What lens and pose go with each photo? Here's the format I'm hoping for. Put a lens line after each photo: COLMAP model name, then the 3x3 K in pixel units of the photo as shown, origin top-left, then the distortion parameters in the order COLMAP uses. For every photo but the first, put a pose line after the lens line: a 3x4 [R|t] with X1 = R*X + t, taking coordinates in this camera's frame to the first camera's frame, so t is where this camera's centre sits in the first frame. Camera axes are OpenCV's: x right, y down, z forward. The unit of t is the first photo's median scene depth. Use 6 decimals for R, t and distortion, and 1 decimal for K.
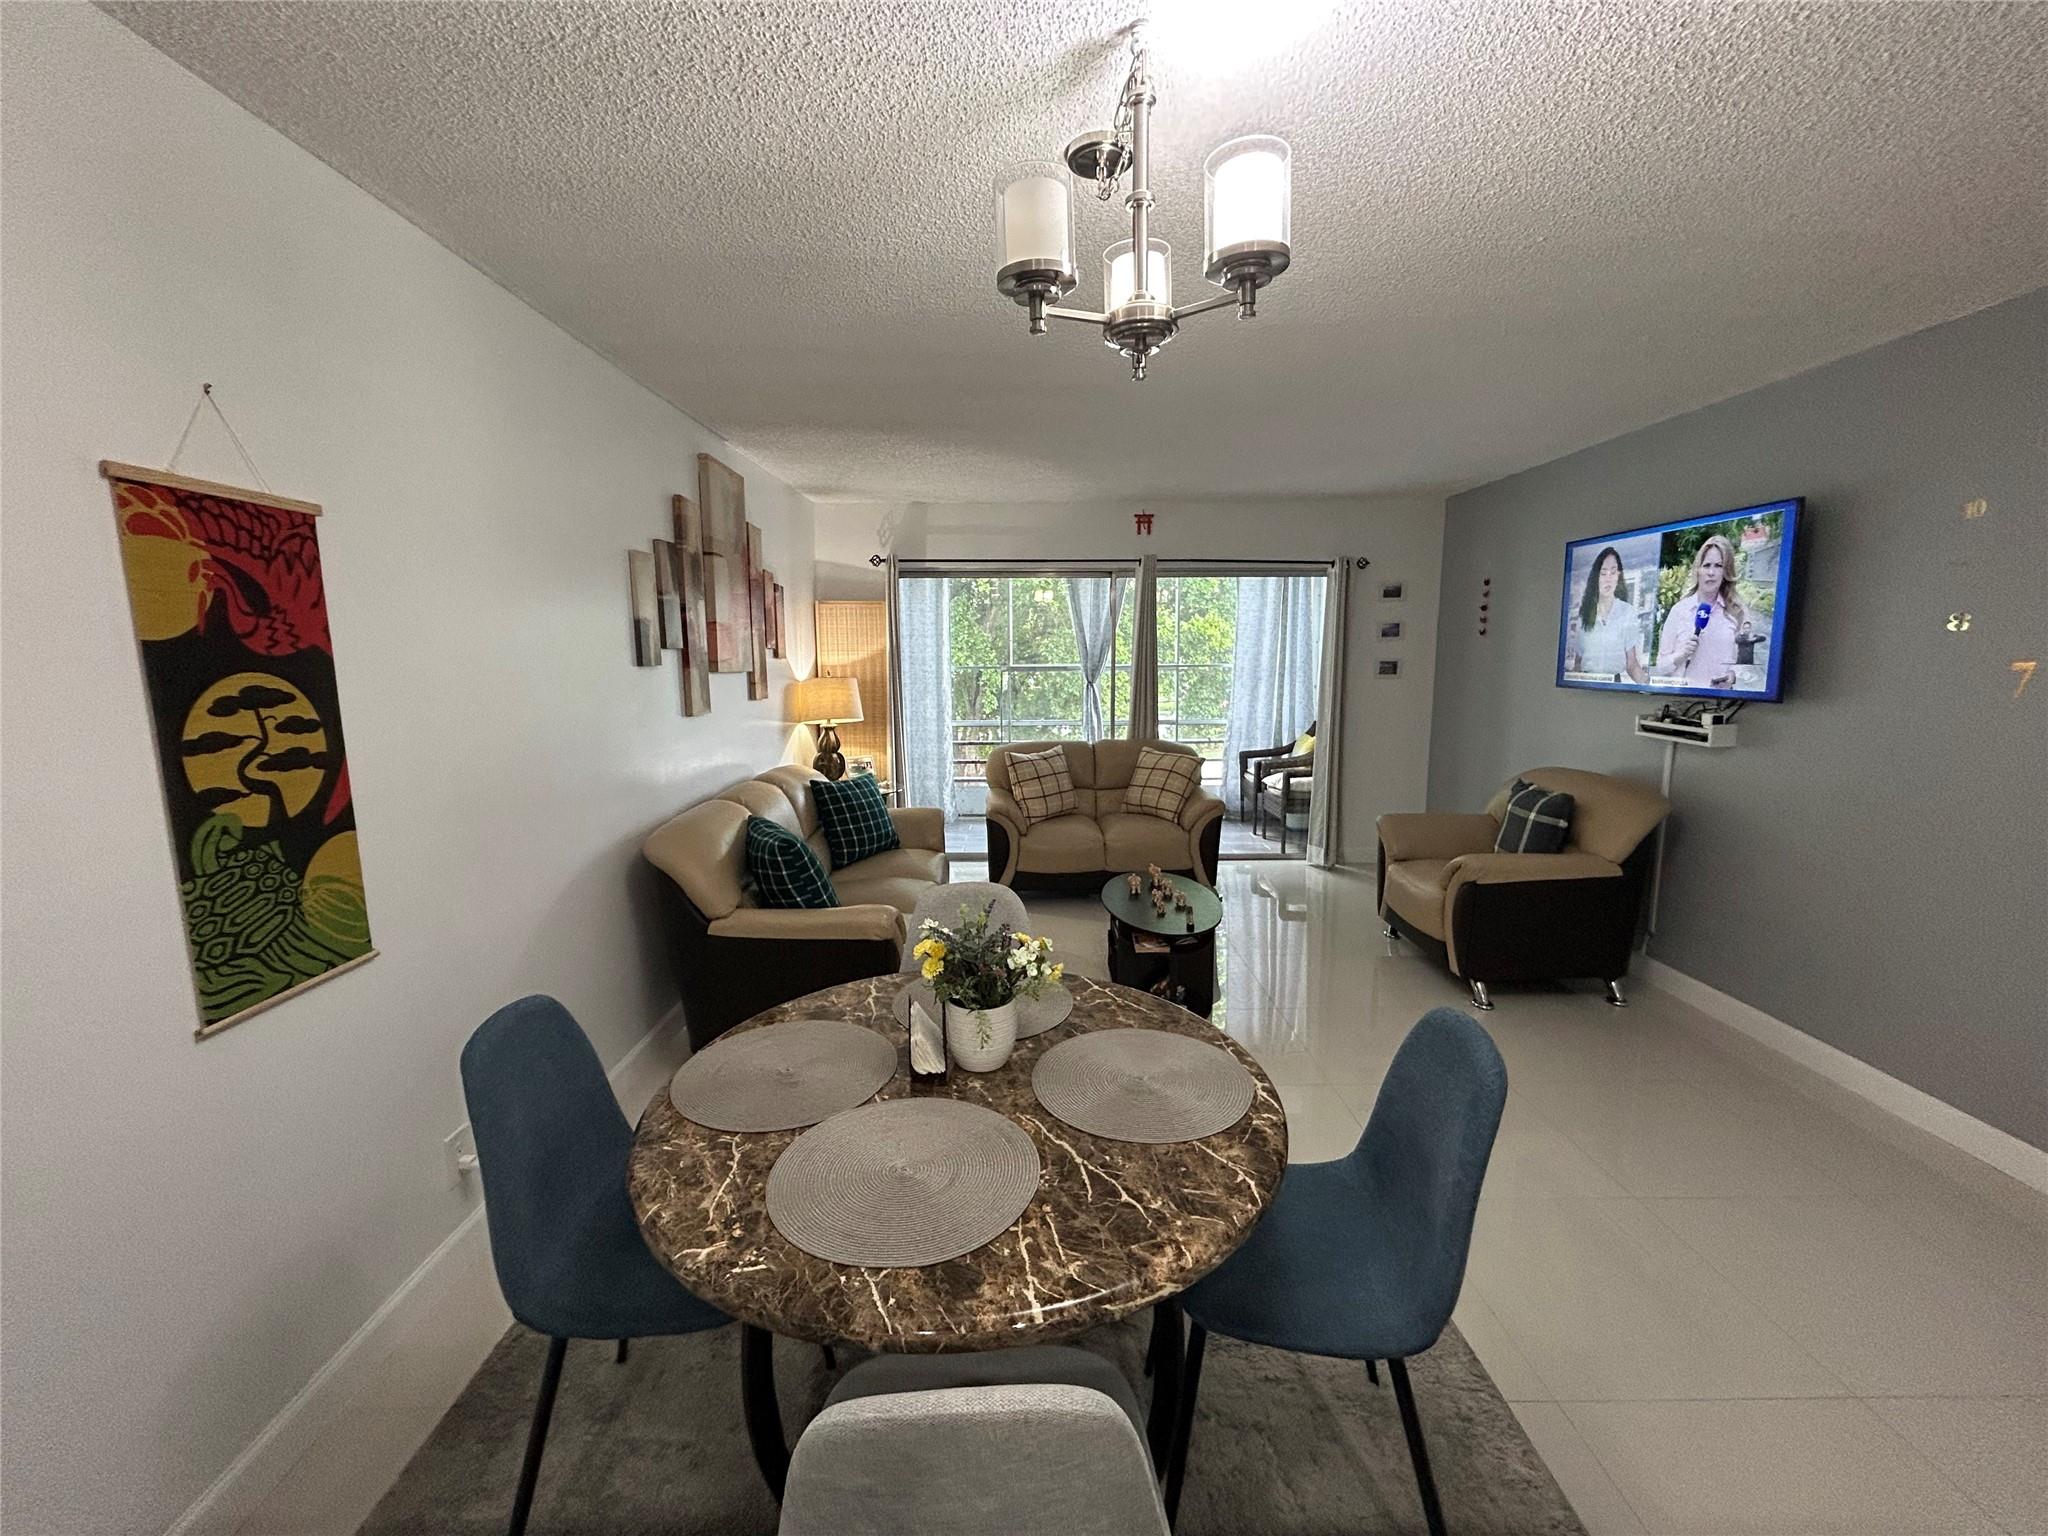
lens RADIAL K [[826.5, 0, 1024.0], [0, 826.5, 768.0], [0, 0, 1]] dist [0.001478, -0.000183]
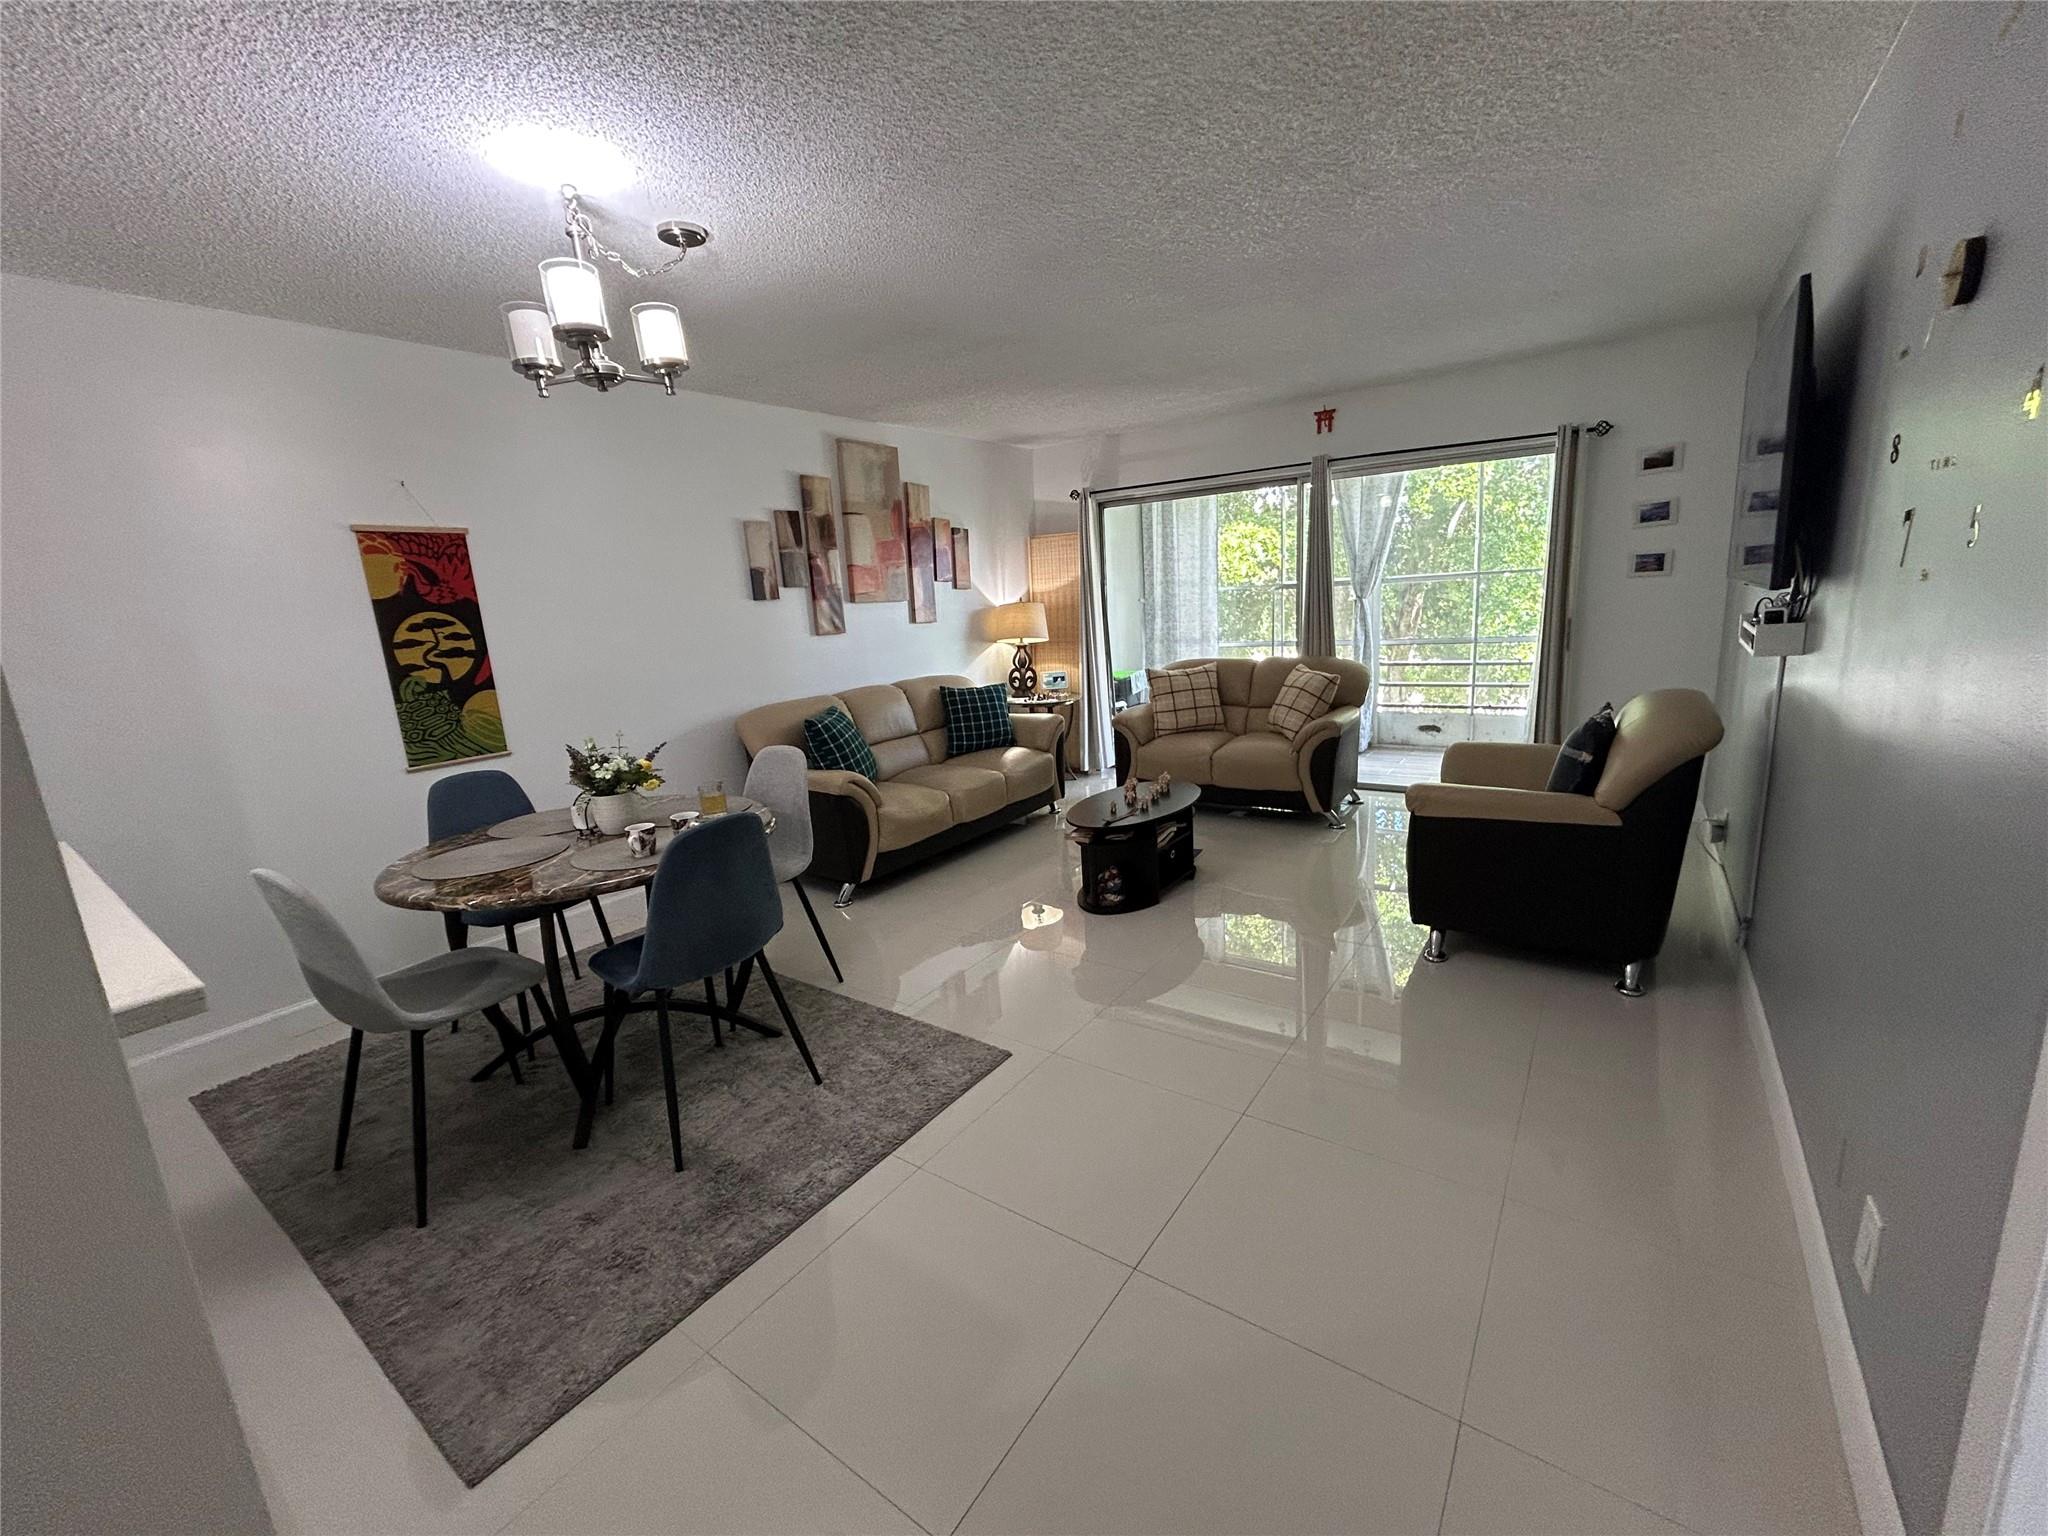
lens RADIAL K [[826.5, 0, 1024.0], [0, 826.5, 768.0], [0, 0, 1]] dist [0.001478, -0.000183]
pose [[0.810880, 0.079961, -0.579723, 1.475907], [-0.028999, 0.994895, 0.096664, 0.034400], [0.584493, -0.061571, 0.809059, 0.112698]]
